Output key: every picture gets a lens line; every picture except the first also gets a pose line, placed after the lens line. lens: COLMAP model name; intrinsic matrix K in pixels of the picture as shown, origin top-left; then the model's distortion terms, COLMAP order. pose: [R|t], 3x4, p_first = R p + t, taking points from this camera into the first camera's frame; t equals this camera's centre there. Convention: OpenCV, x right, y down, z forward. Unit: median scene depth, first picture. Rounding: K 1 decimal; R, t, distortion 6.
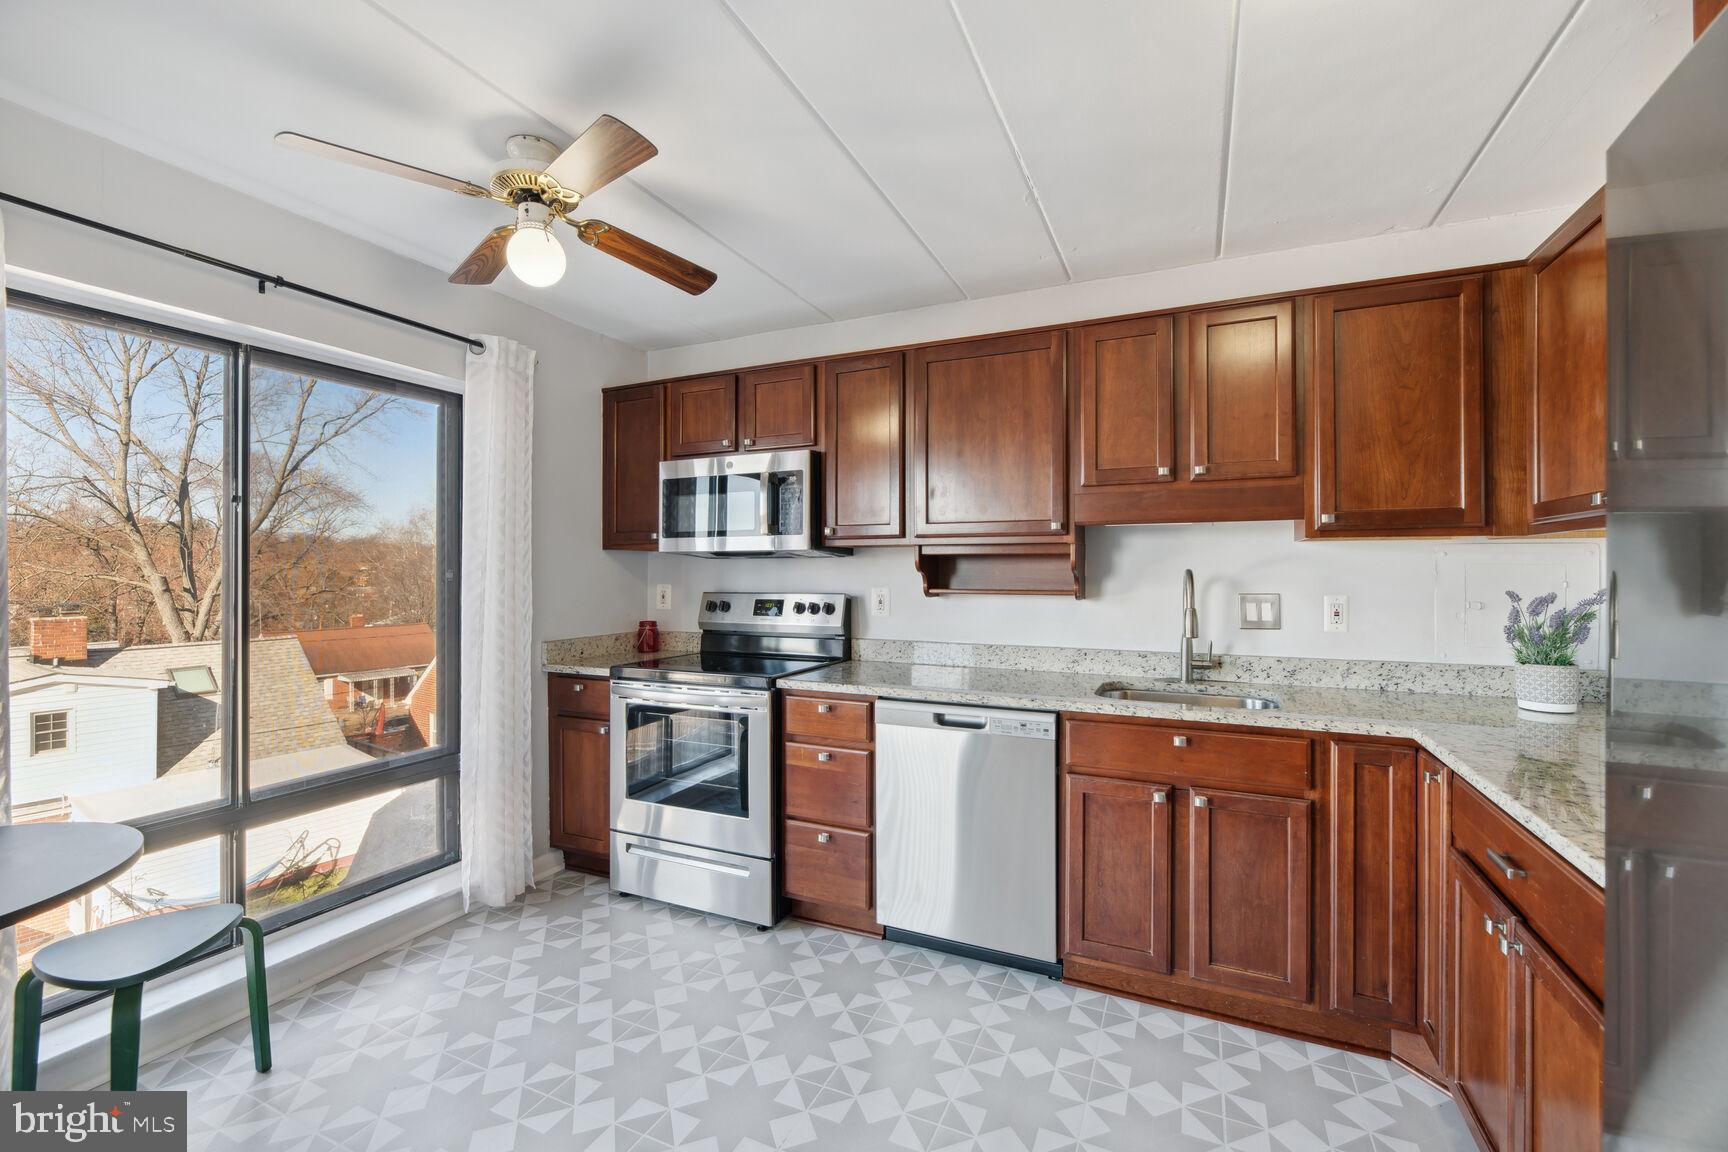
lens RADIAL K [[712.3, 0, 874.6], [0, 712.3, 565.8], [0, 0, 1]] dist [-0.003464, 0.000399]
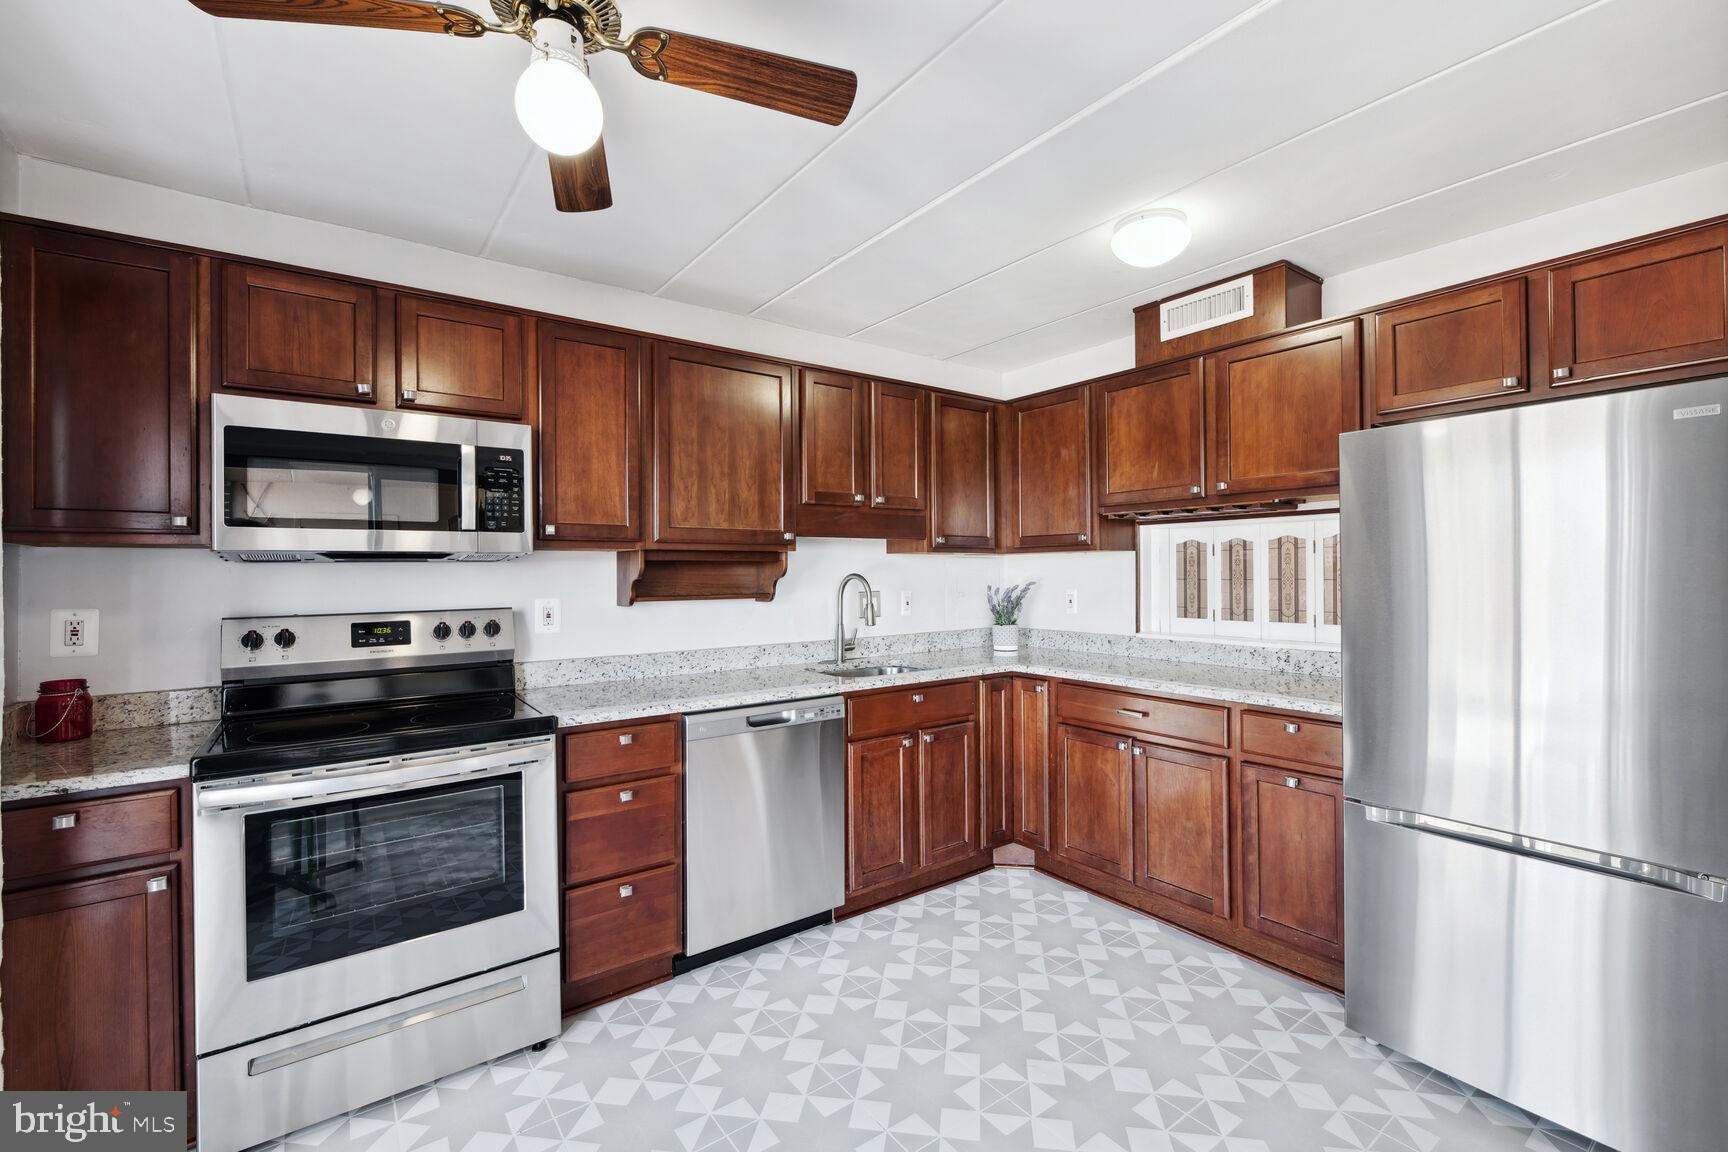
lens RADIAL K [[737.7, 0, 866.1], [0, 737.7, 565.8], [0, 0, 1]] dist [-0.002230, 0.000111]
pose [[0.486540, 0.004463, 0.873647, -0.721534], [0.003946, 0.999966, -0.007306, -0.000101], [-0.873649, 0.007002, 0.486505, 0.322655]]
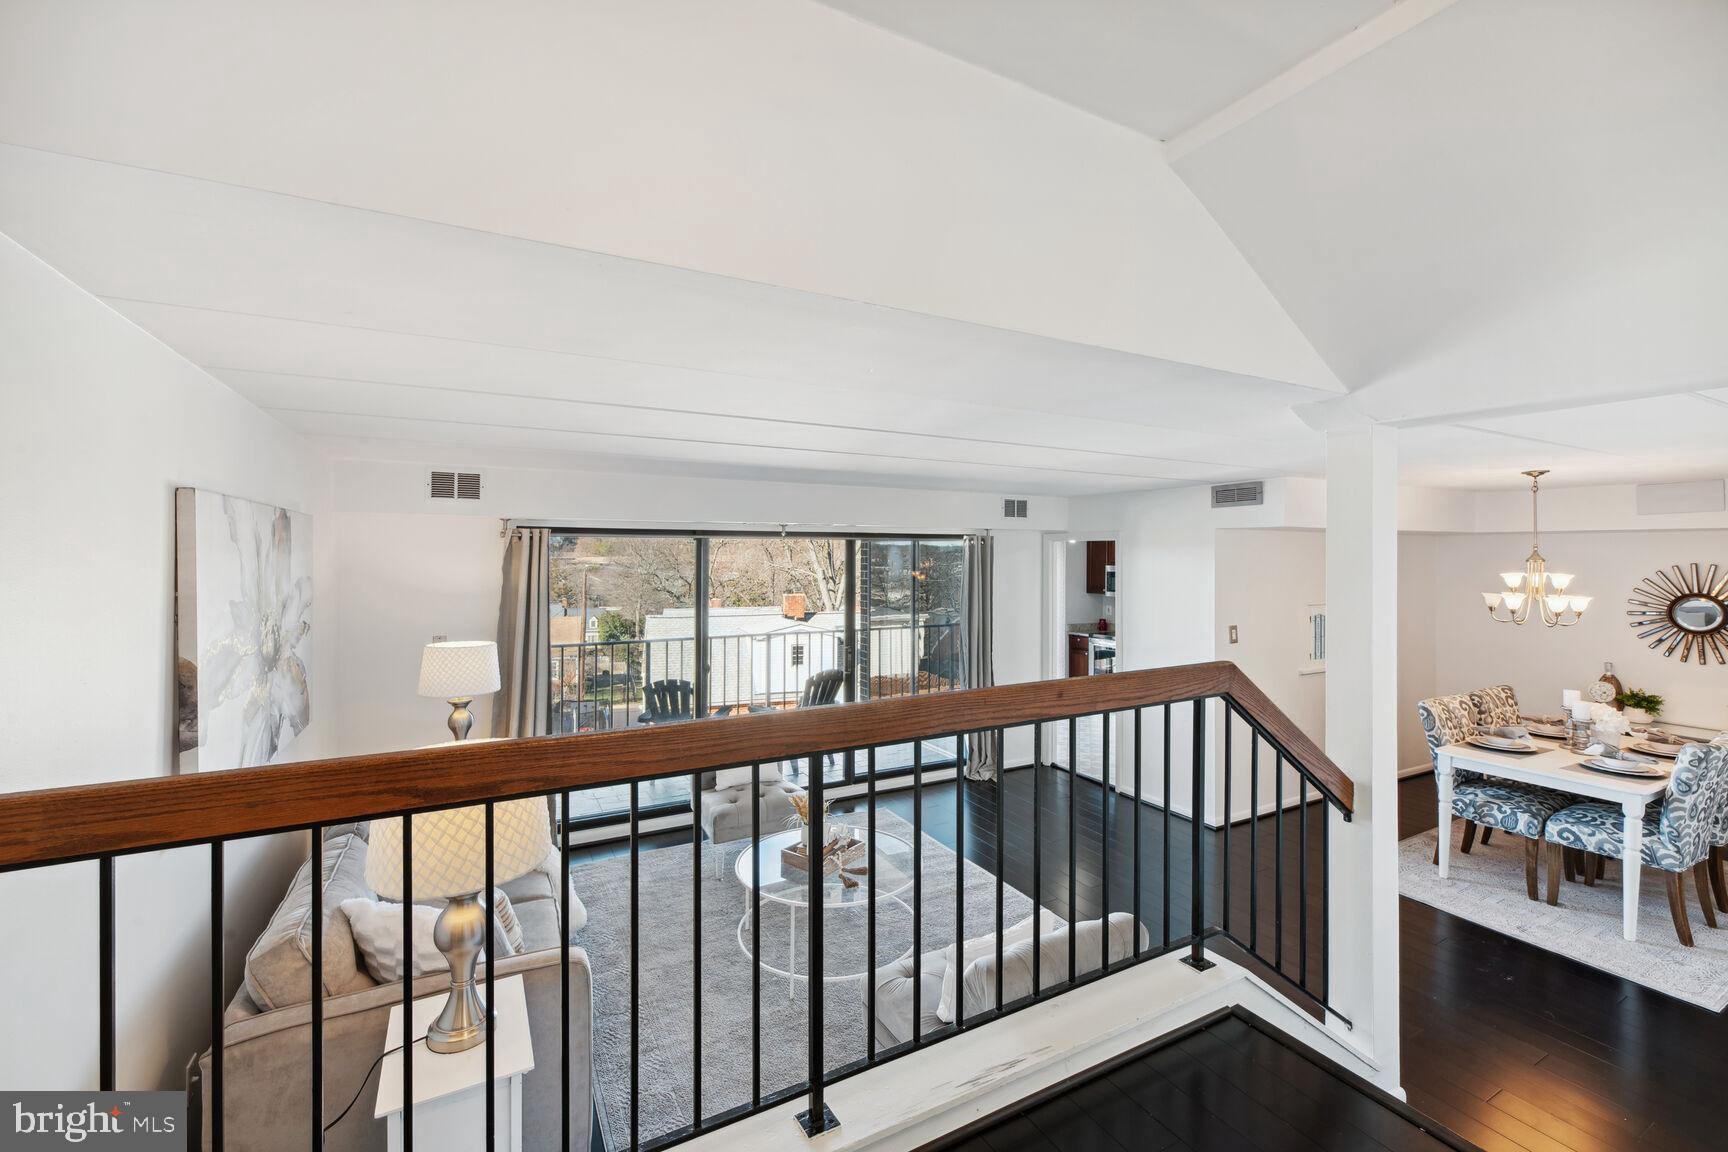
lens RADIAL K [[712.3, 0, 863.3], [0, 712.3, 552.5], [0, 0, 1]] dist [-0.003464, 0.000399]
pose [[0.789284, 0.000366, -0.614028, 0.911904], [-0.000632, 1.000000, -0.000217, -0.252298], [0.614028, 0.000559, 0.789284, -2.468591]]
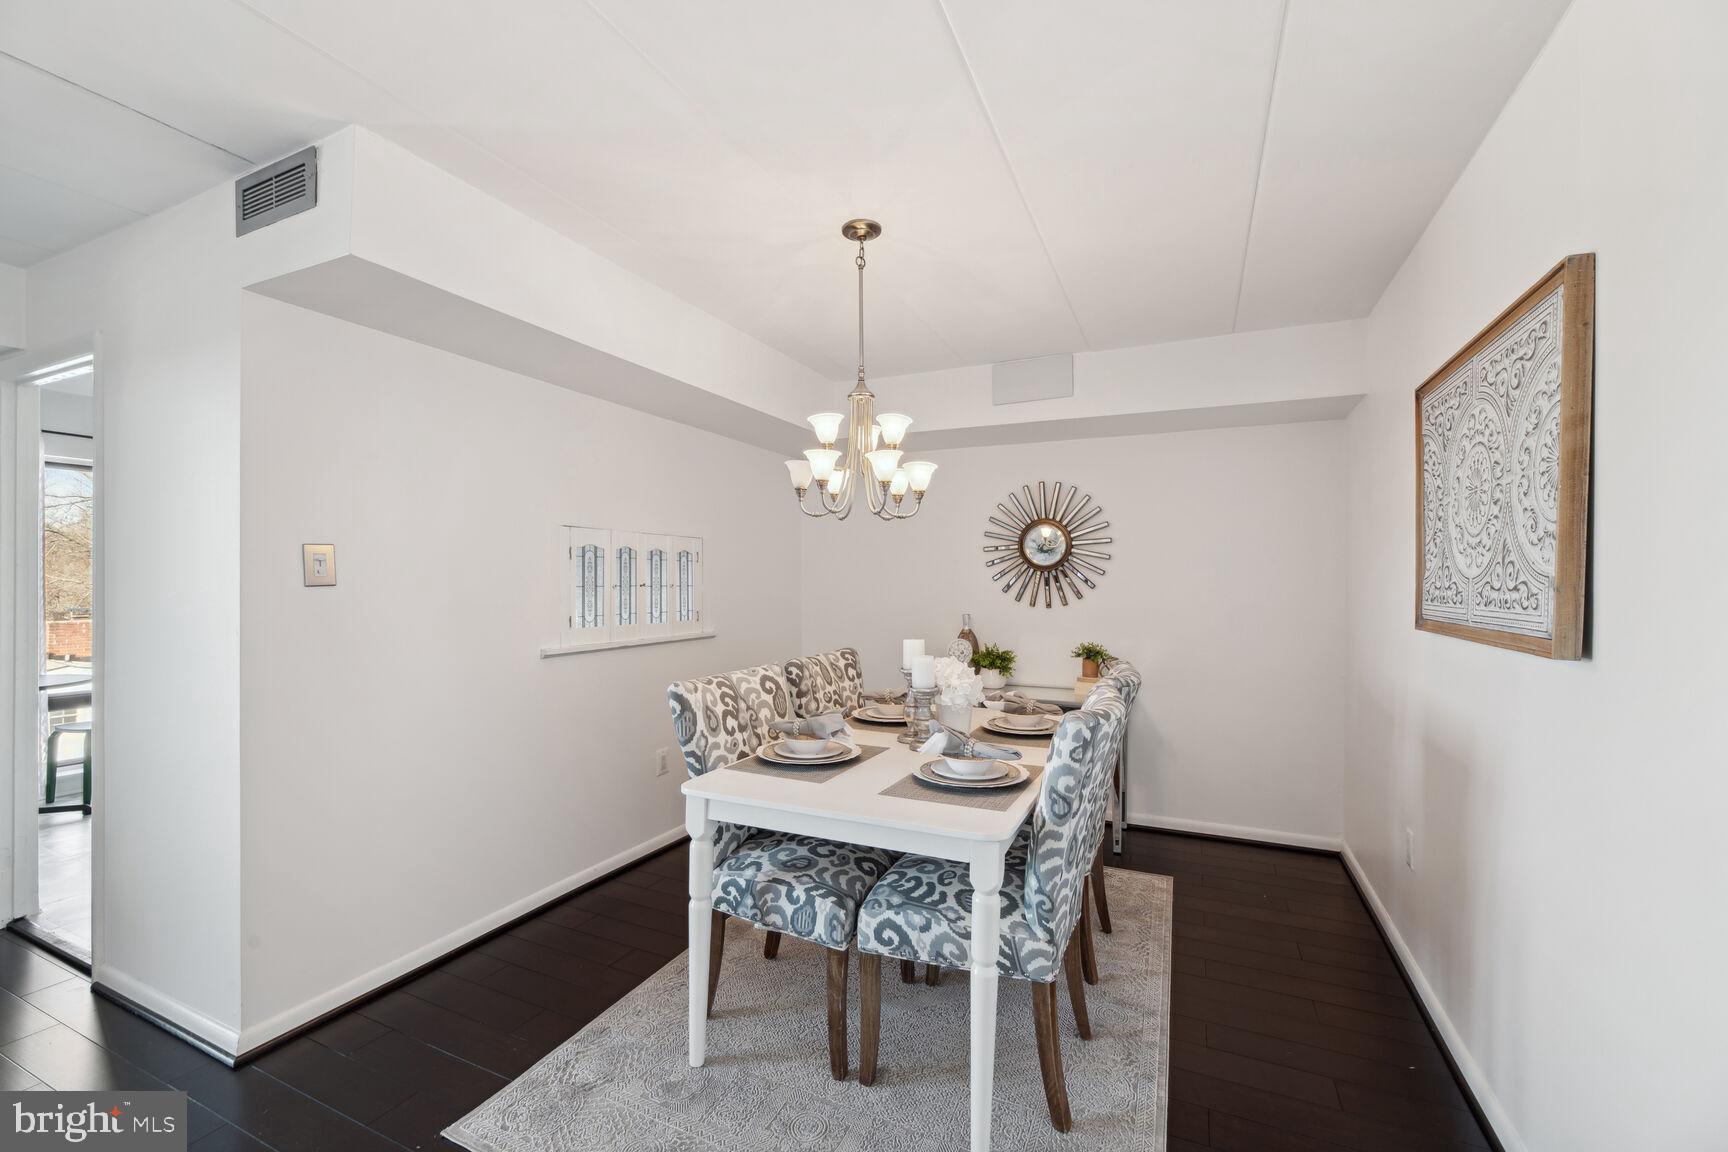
lens RADIAL K [[712.3, 0, 865.7], [0, 712.3, 580.7], [0, 0, 1]] dist [-0.003464, 0.000399]
pose [[0.999970, 0.003006, -0.007106, 1.155990], [-0.002975, 0.999986, 0.004414, -0.000239], [0.007119, -0.004393, 0.999965, -1.015687]]
